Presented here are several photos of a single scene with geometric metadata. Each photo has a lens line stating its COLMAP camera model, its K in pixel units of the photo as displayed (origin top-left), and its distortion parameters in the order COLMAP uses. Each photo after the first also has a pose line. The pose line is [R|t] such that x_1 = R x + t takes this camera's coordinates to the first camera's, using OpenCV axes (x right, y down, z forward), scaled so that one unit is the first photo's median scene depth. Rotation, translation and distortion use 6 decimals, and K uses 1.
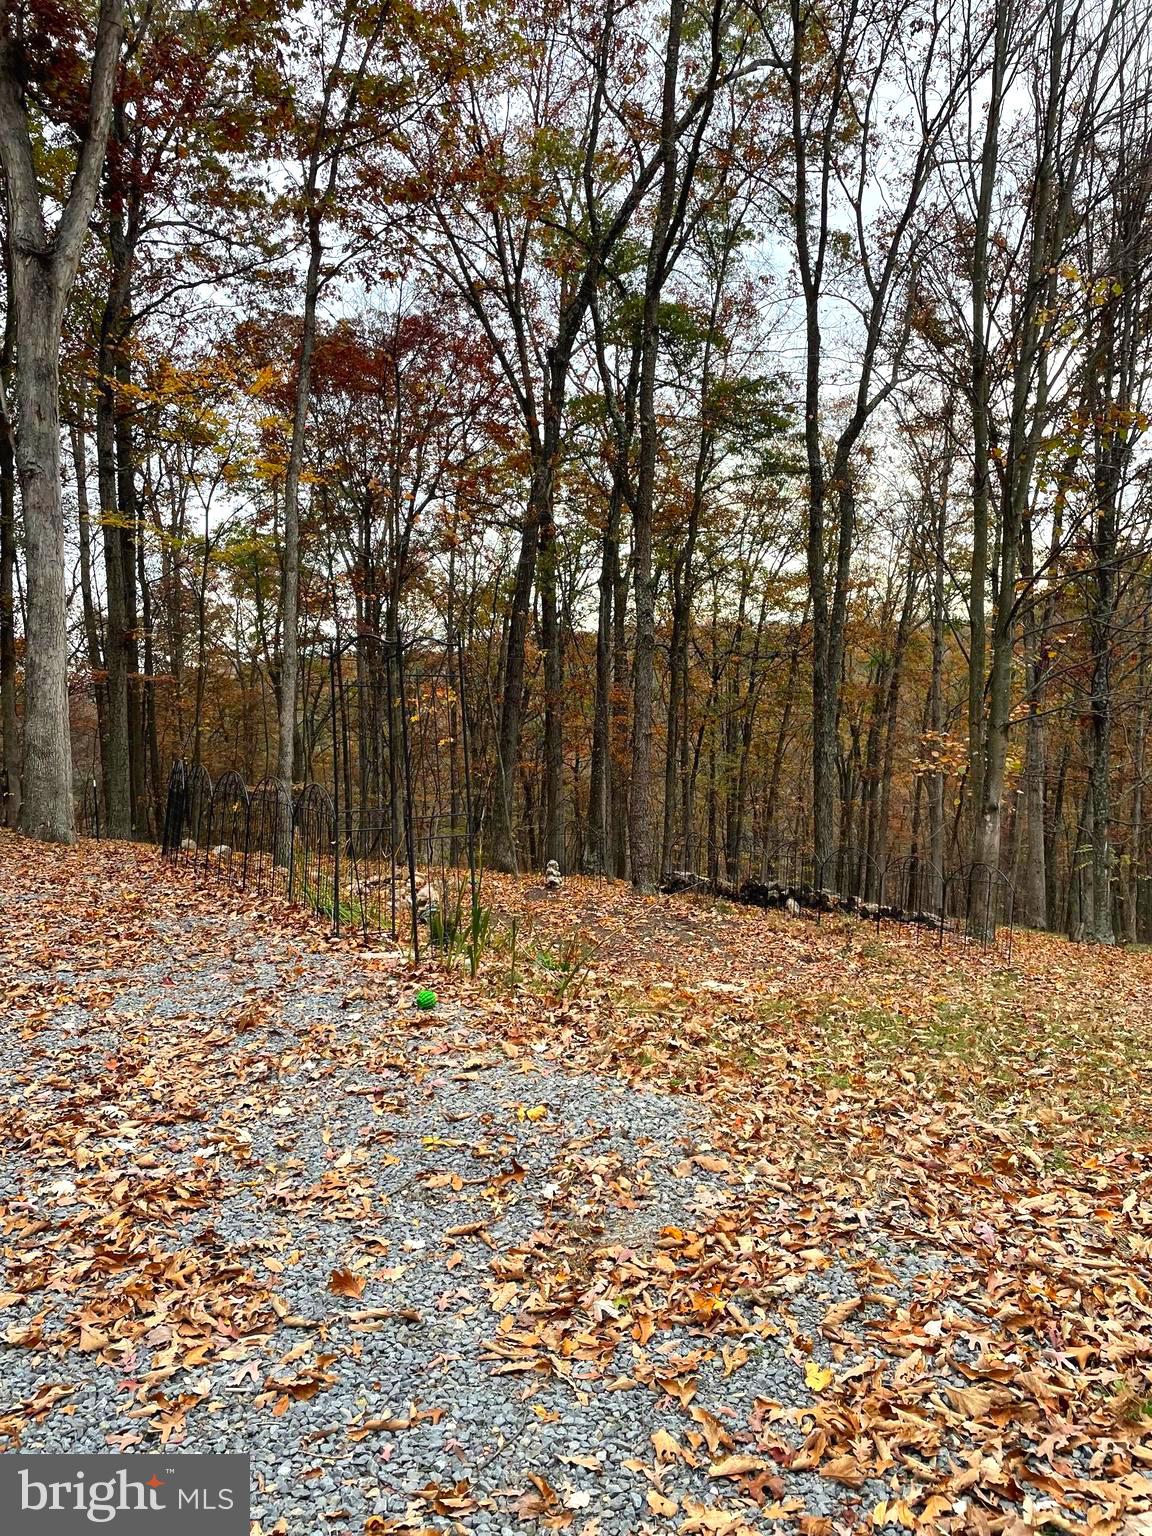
lens RADIAL K [[1157.8, 0, 576.0], [0, 1157.8, 768.1], [0, 0, 1]] dist [0.090647, -0.122638]
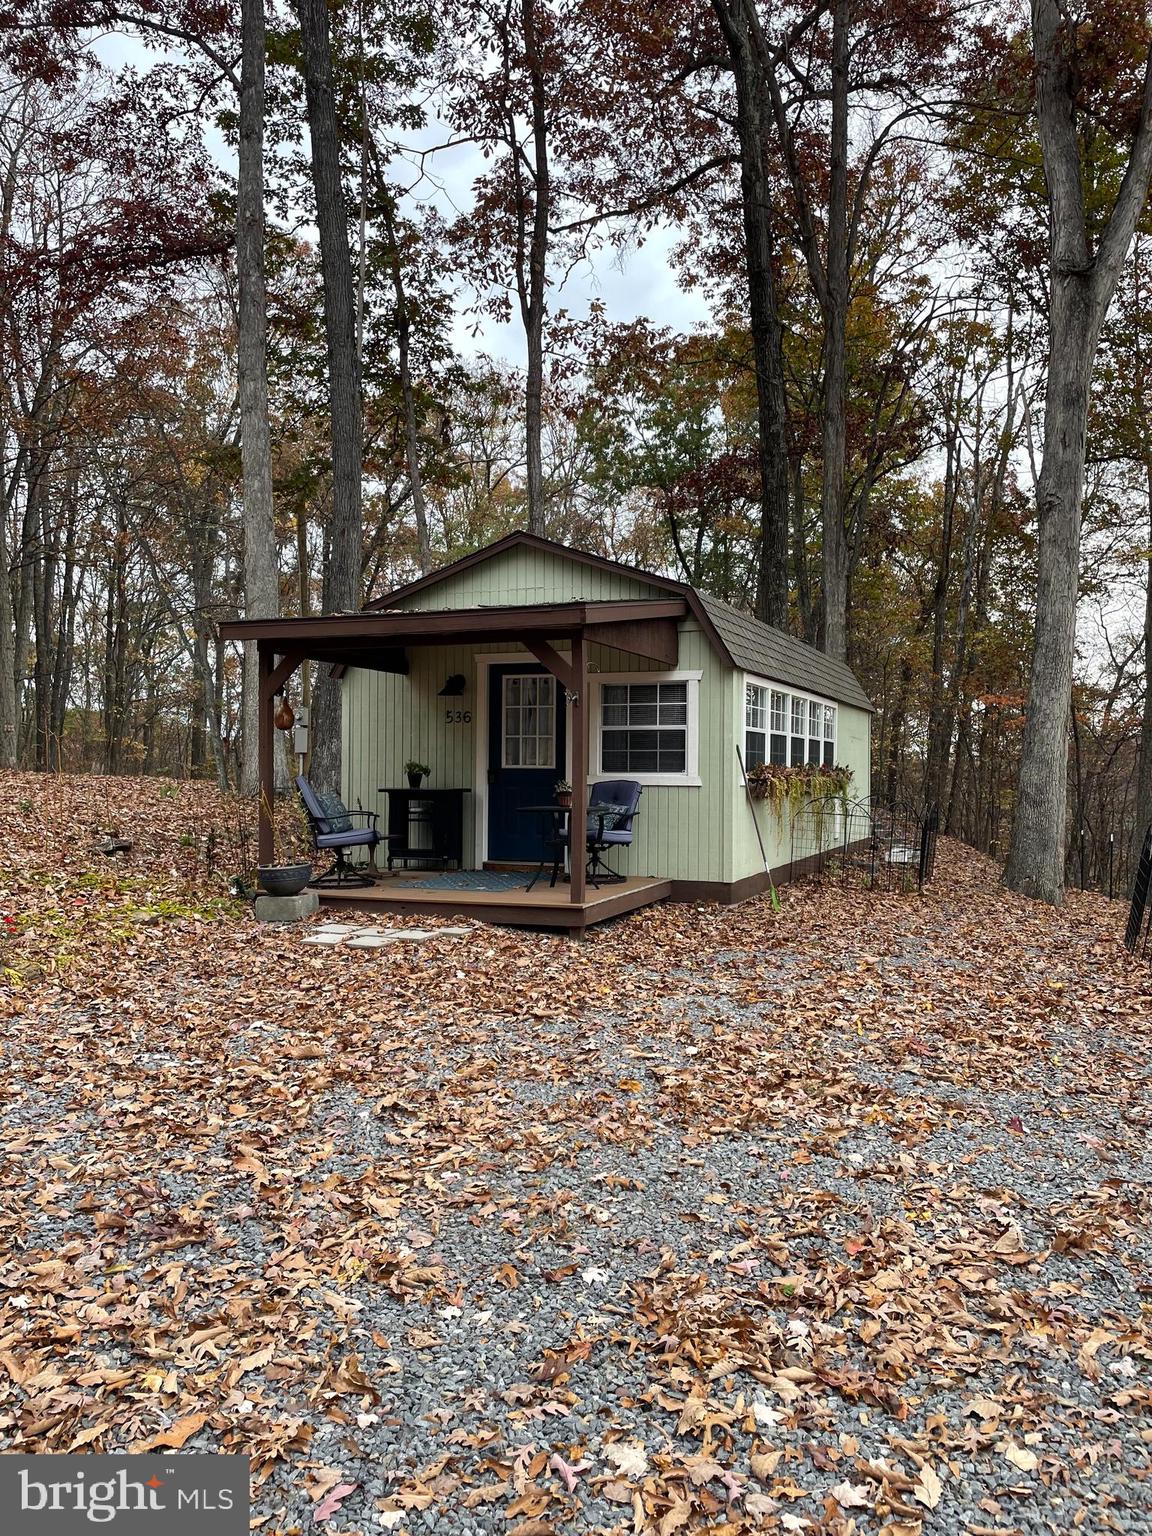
lens RADIAL K [[1157.8, 0, 576.4], [0, 1157.8, 765.2], [0, 0, 1]] dist [0.090647, -0.122638]
pose [[0.656362, 0.045857, -0.753051, 0.021602], [-0.077422, 0.996975, -0.006771, -0.022551], [0.750463, 0.062747, 0.657927, 0.352022]]
